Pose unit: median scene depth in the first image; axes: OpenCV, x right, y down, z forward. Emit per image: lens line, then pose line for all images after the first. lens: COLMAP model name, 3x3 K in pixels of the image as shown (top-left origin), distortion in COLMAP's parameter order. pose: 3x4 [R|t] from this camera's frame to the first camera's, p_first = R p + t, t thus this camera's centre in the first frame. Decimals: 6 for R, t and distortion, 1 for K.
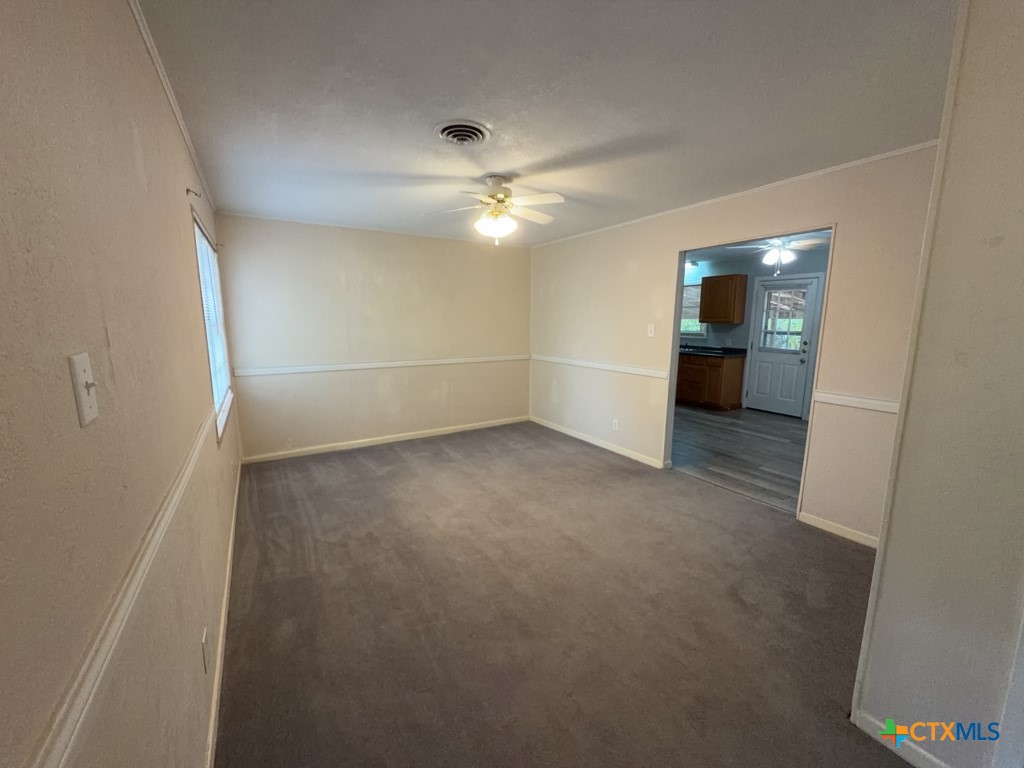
lens RADIAL K [[408.6, 0, 513.9], [0, 408.6, 382.5], [0, 0, 1]] dist [0.002847, 0.000424]
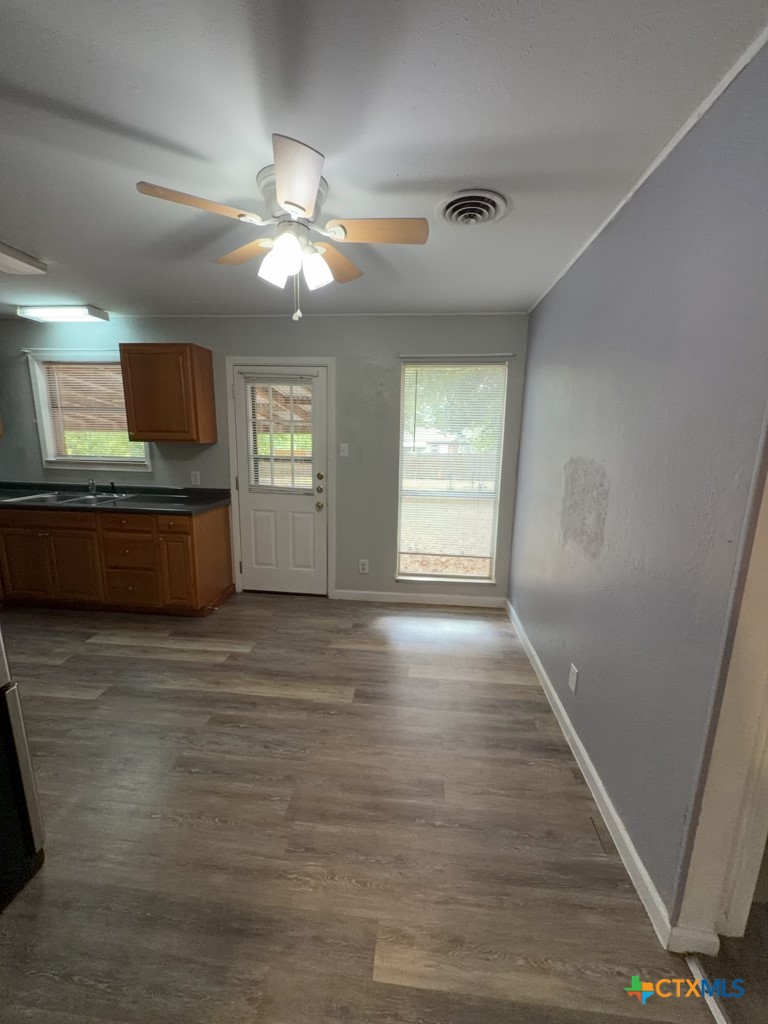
lens RADIAL K [[408.6, 0, 384.5], [0, 408.6, 510.7], [0, 0, 1]] dist [0.002847, 0.000424]
pose [[0.607602, -0.138268, 0.782114, 0.268037], [0.108114, 0.989963, 0.091023, -0.083002], [-0.786849, 0.029252, 0.616452, 0.509275]]
